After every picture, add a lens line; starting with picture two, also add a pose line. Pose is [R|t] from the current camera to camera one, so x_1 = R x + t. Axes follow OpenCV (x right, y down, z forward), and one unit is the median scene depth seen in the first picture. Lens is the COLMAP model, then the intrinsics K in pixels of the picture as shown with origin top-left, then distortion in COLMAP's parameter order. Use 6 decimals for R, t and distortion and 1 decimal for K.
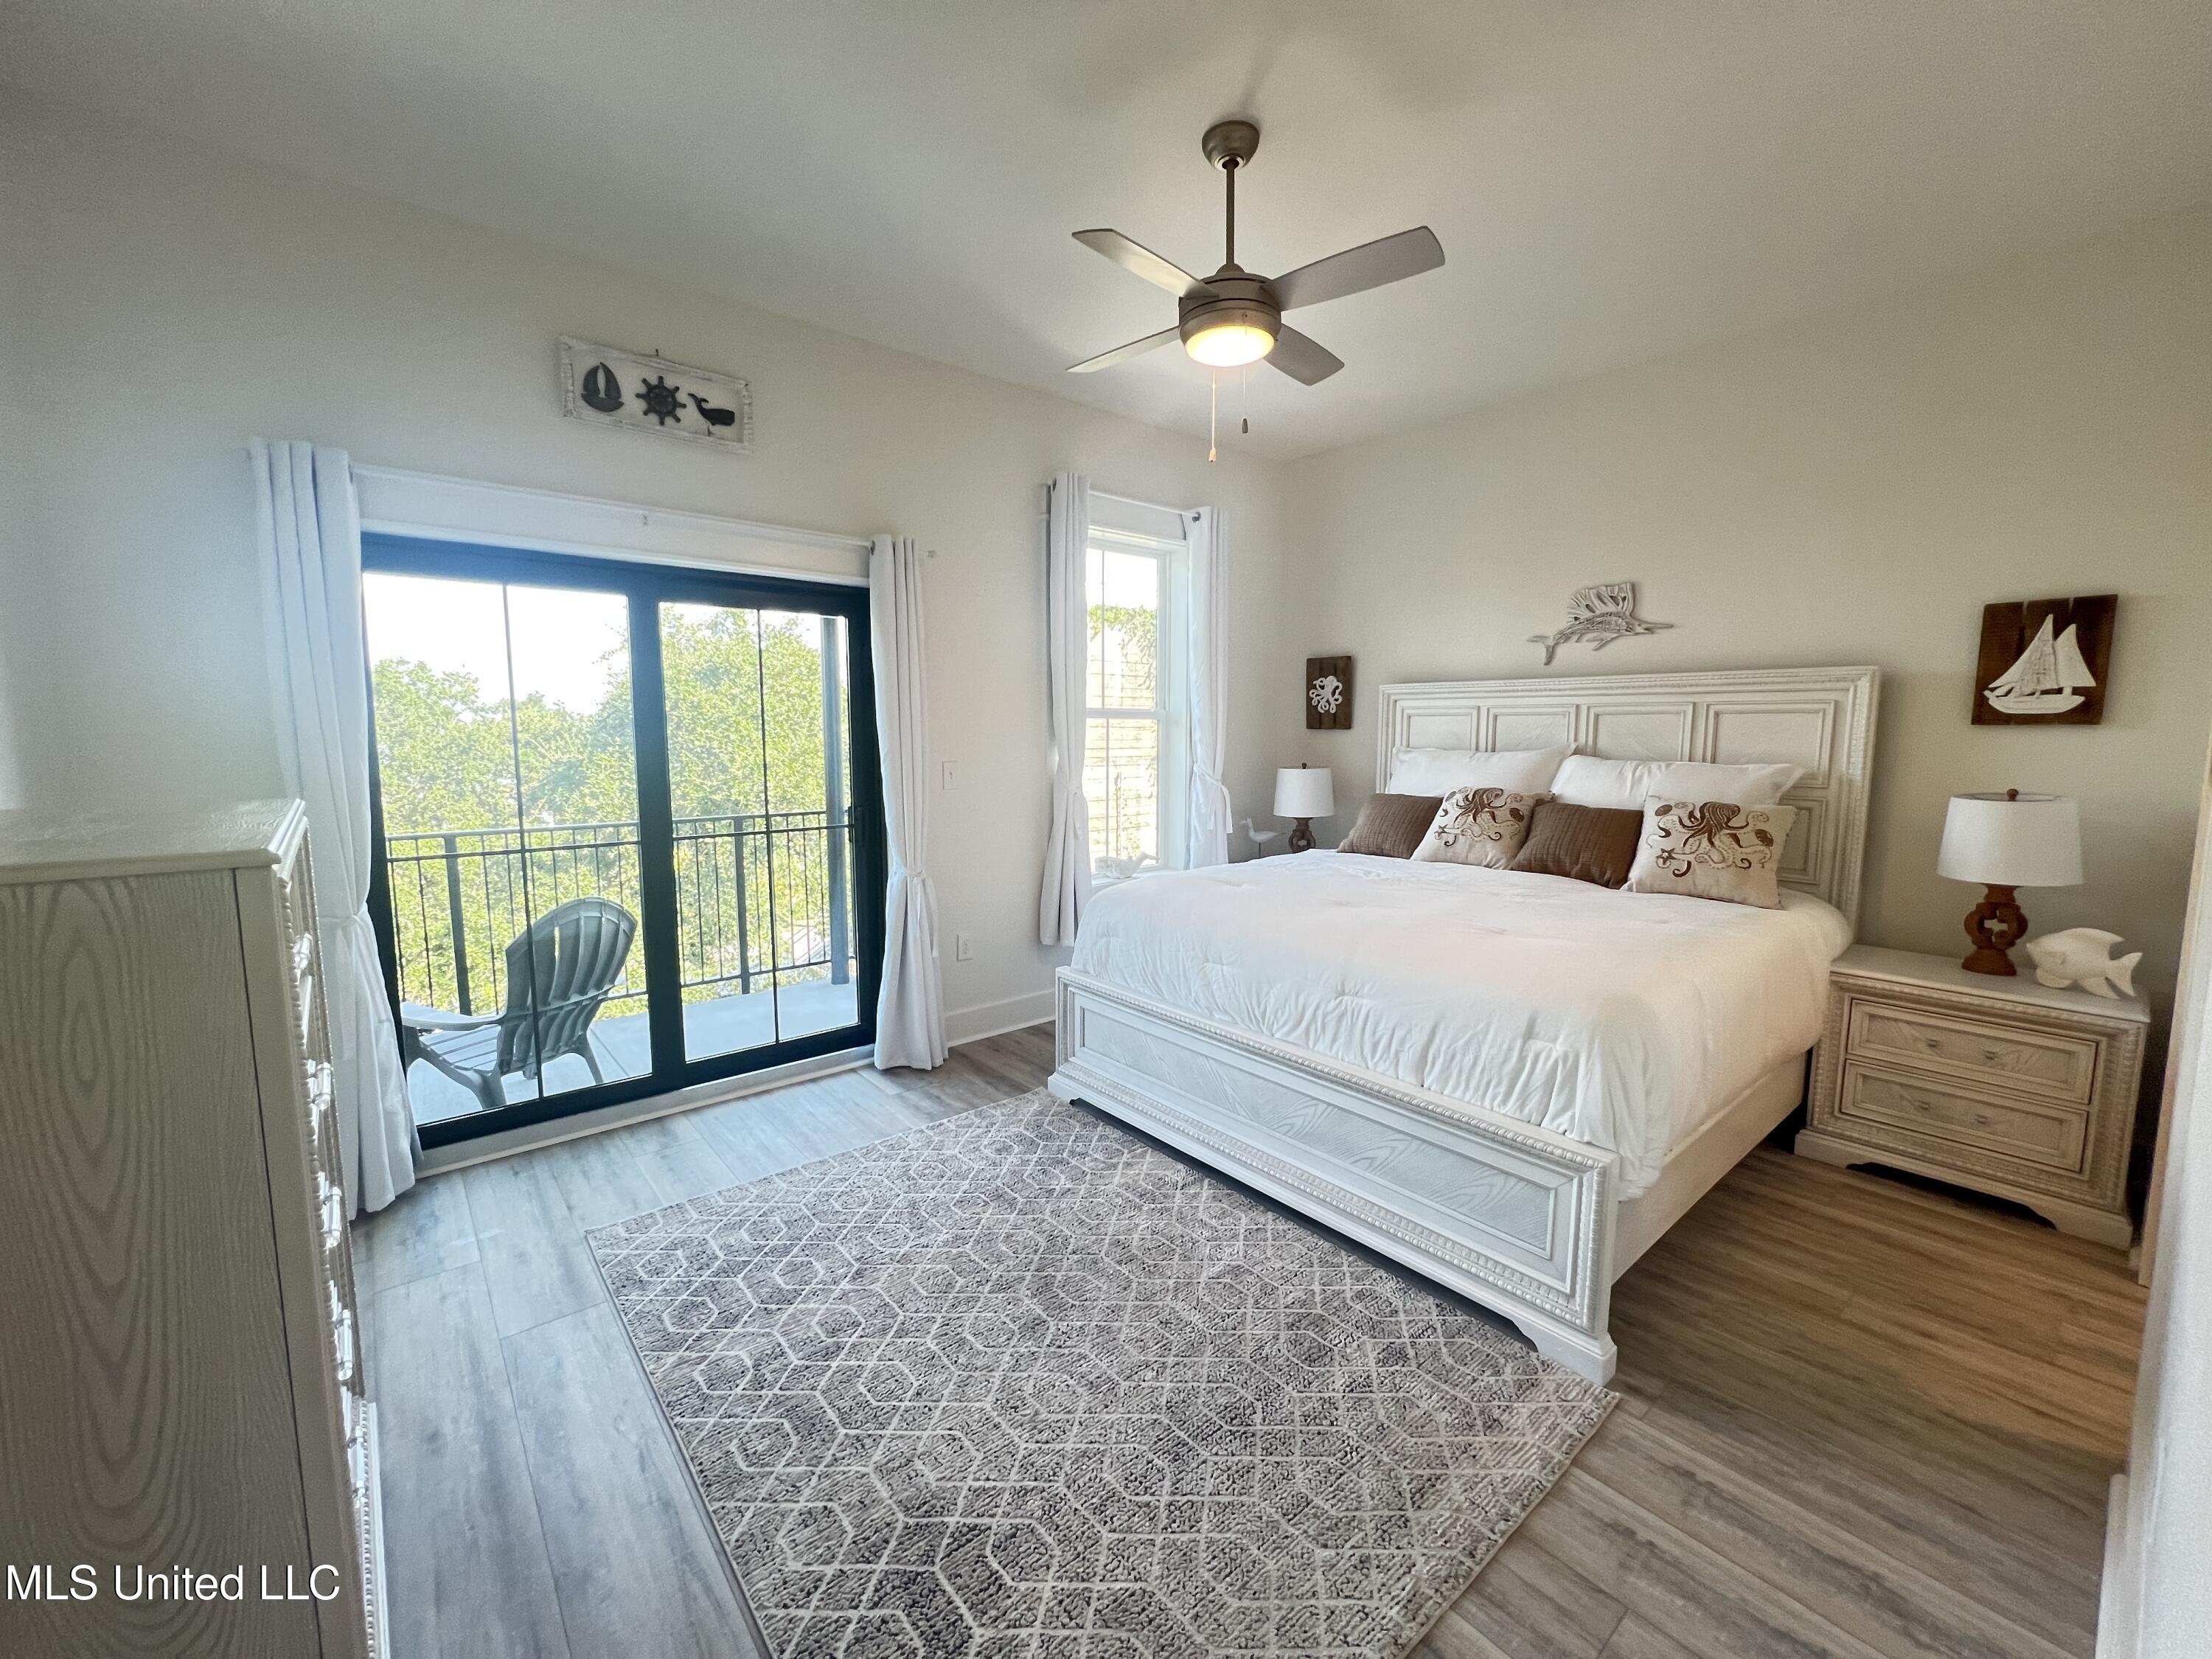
lens RADIAL K [[887.2, 0, 1097.4], [0, 887.2, 828.6], [0, 0, 1]] dist [-0.004618, 0.001501]
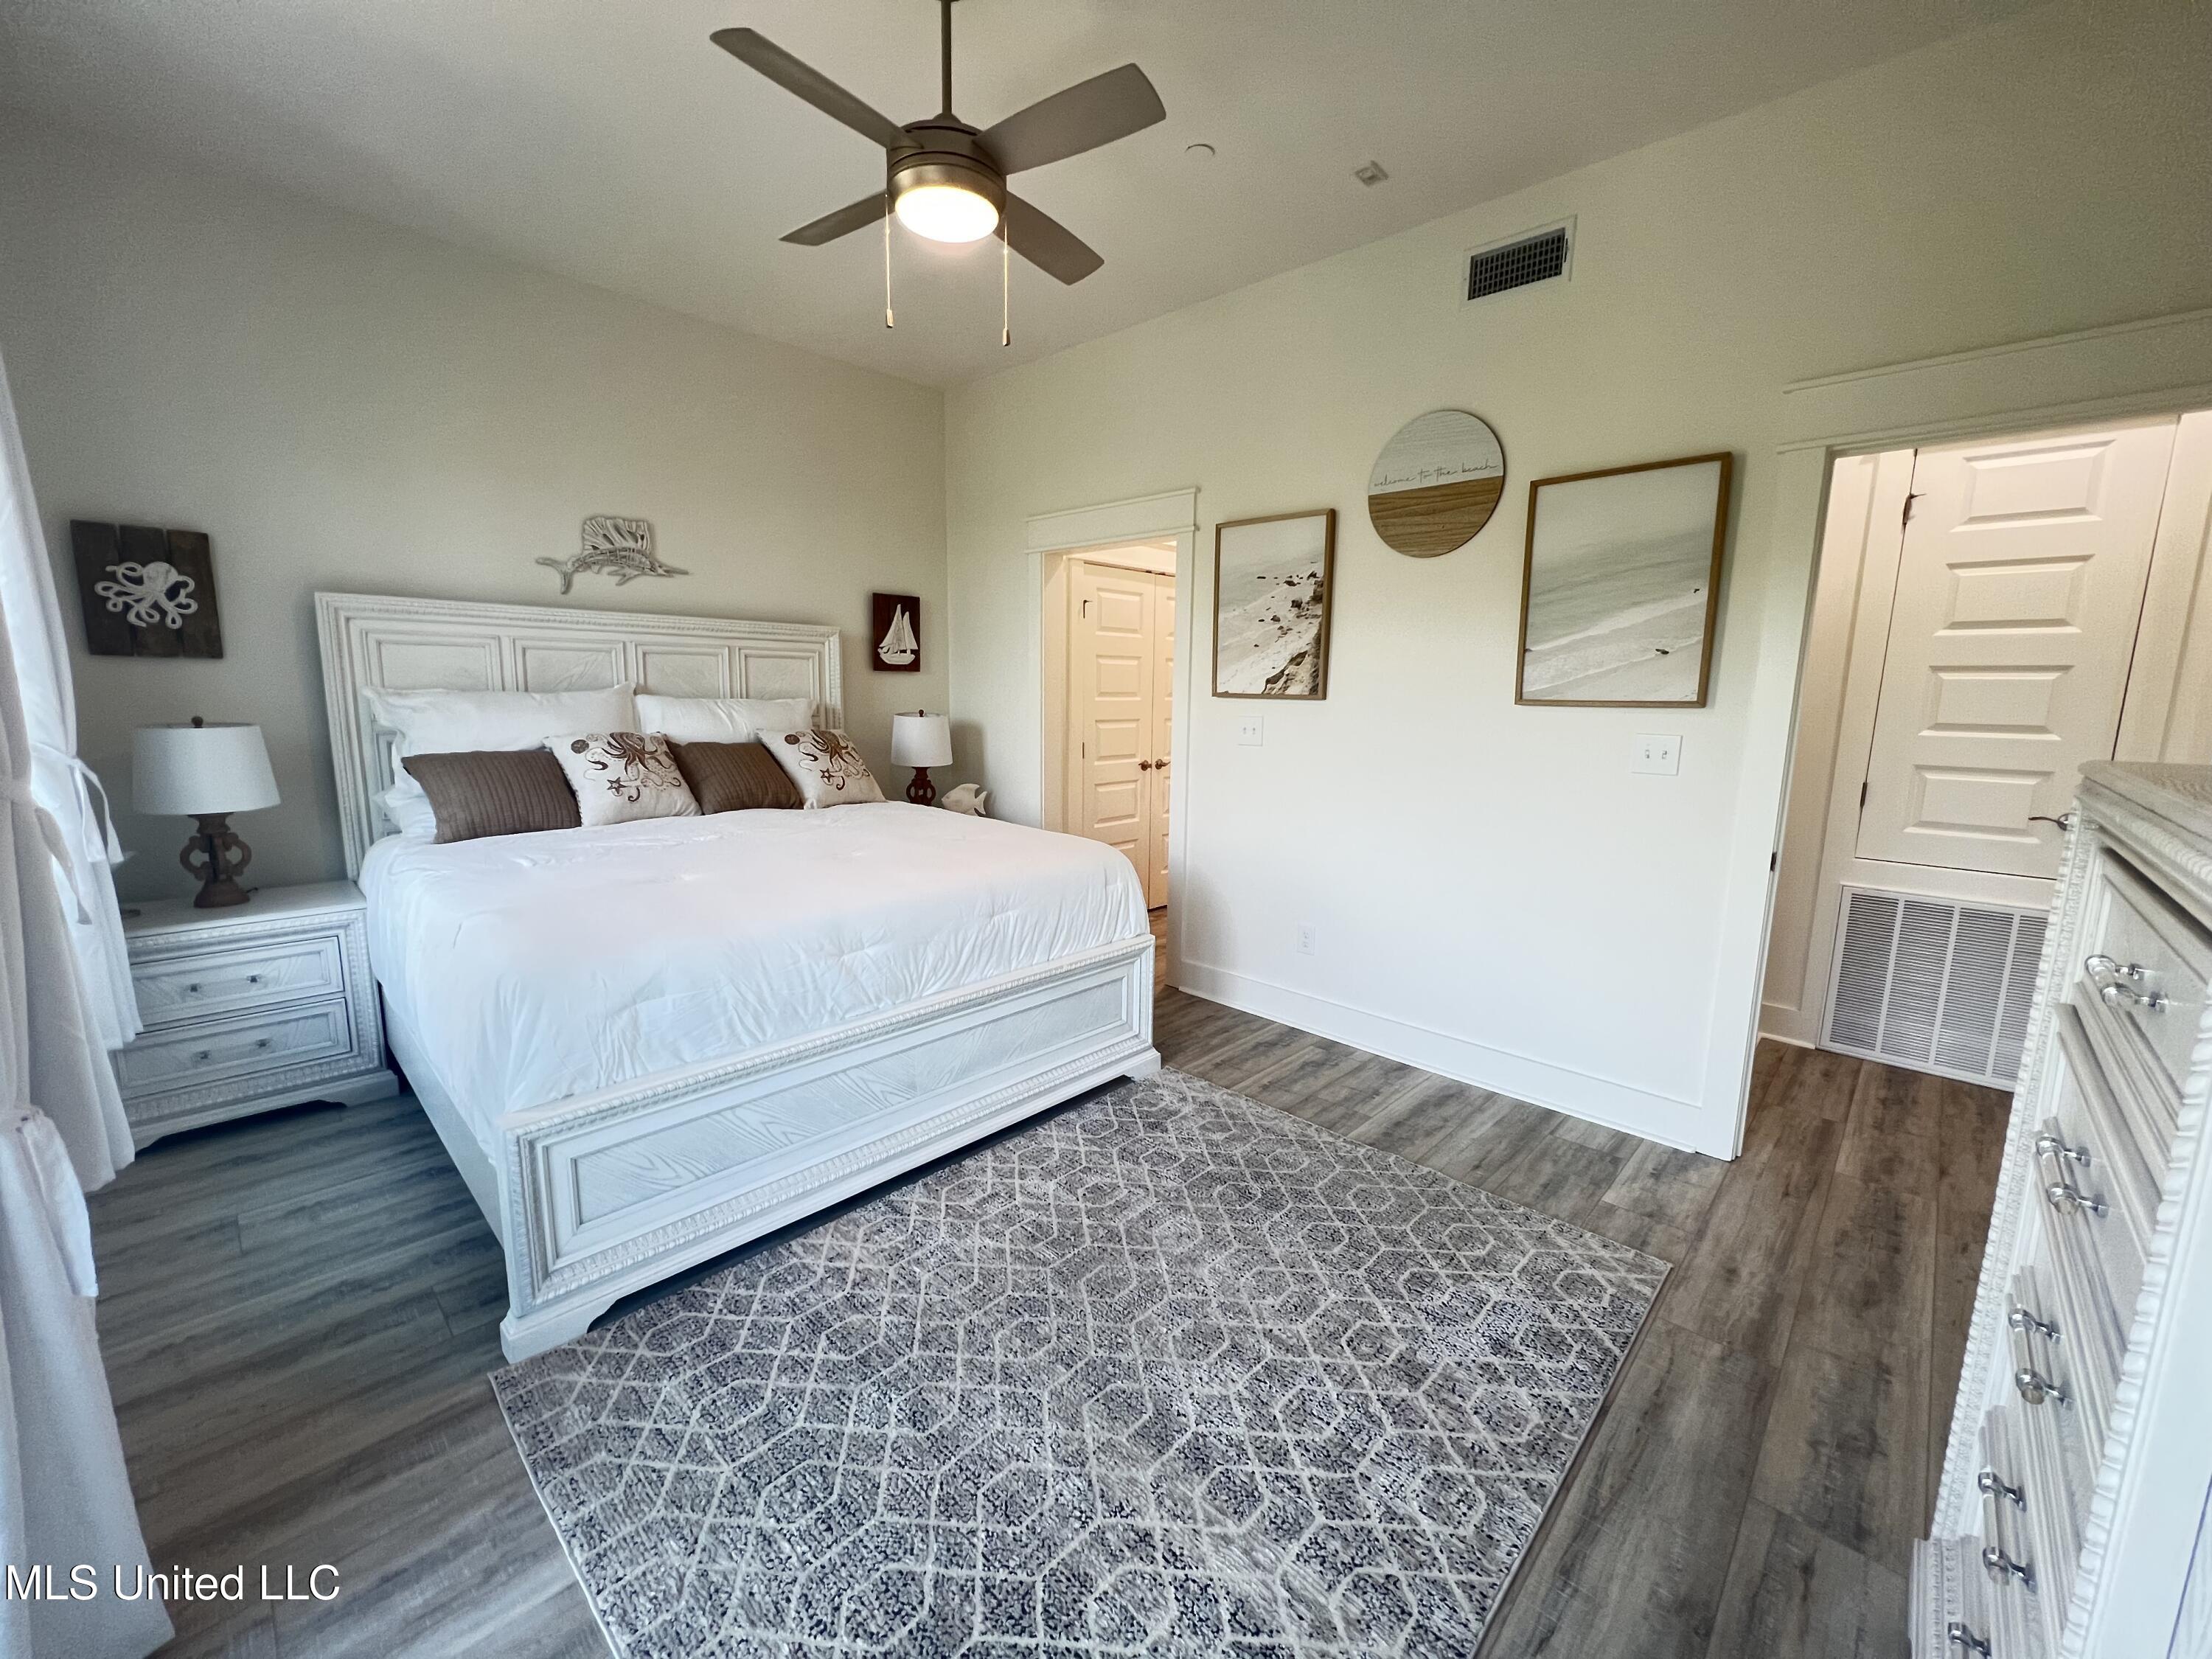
lens RADIAL K [[886.0, 0, 1096.8], [0, 886.0, 831.0], [0, 0, 1]] dist [-0.004549, 0.000953]
pose [[-0.112361, -0.162224, 0.980336, -0.563636], [0.096401, 0.980150, 0.173242, -0.064136], [-0.988980, 0.113971, -0.094493, 0.704171]]
